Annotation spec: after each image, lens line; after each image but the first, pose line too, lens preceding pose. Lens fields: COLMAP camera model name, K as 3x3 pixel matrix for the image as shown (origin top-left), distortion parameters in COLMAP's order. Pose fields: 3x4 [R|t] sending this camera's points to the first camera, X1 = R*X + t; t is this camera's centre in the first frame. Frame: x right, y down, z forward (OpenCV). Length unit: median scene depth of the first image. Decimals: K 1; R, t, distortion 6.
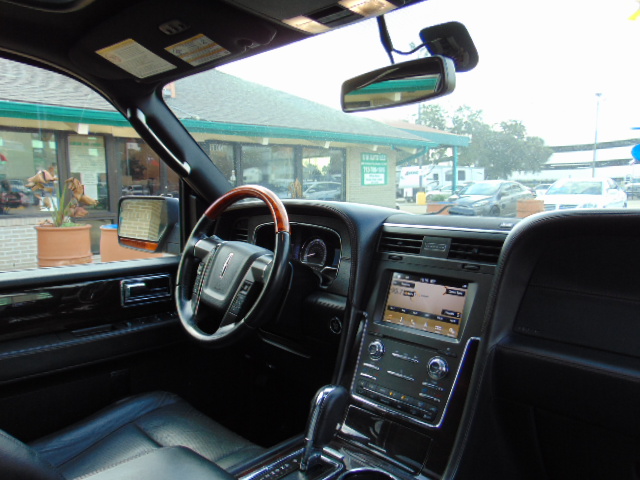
lens RADIAL K [[476.3, 0, 323.2], [0, 476.3, 239.1], [0, 0, 1]] dist [-0.002093, 0.024231]
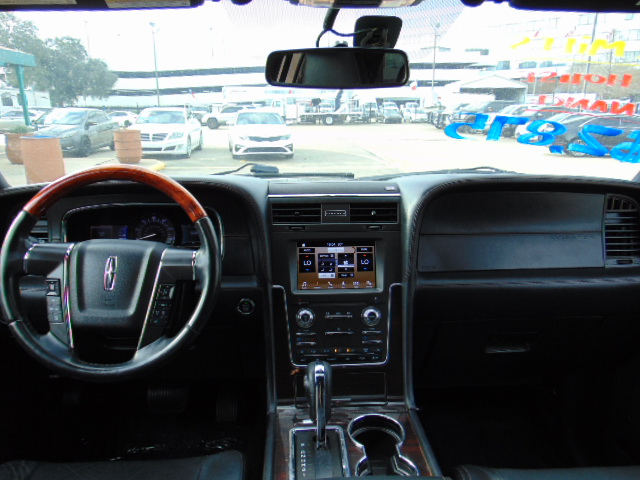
lens RADIAL K [[476.3, 0, 309.3], [0, 476.3, 236.0], [0, 0, 1]] dist [-0.002093, 0.024231]
pose [[0.681487, -0.180189, 0.709301, -0.111074], [0.075821, 0.981383, 0.176461, -0.024335], [-0.727892, -0.066476, 0.682462, 0.052290]]
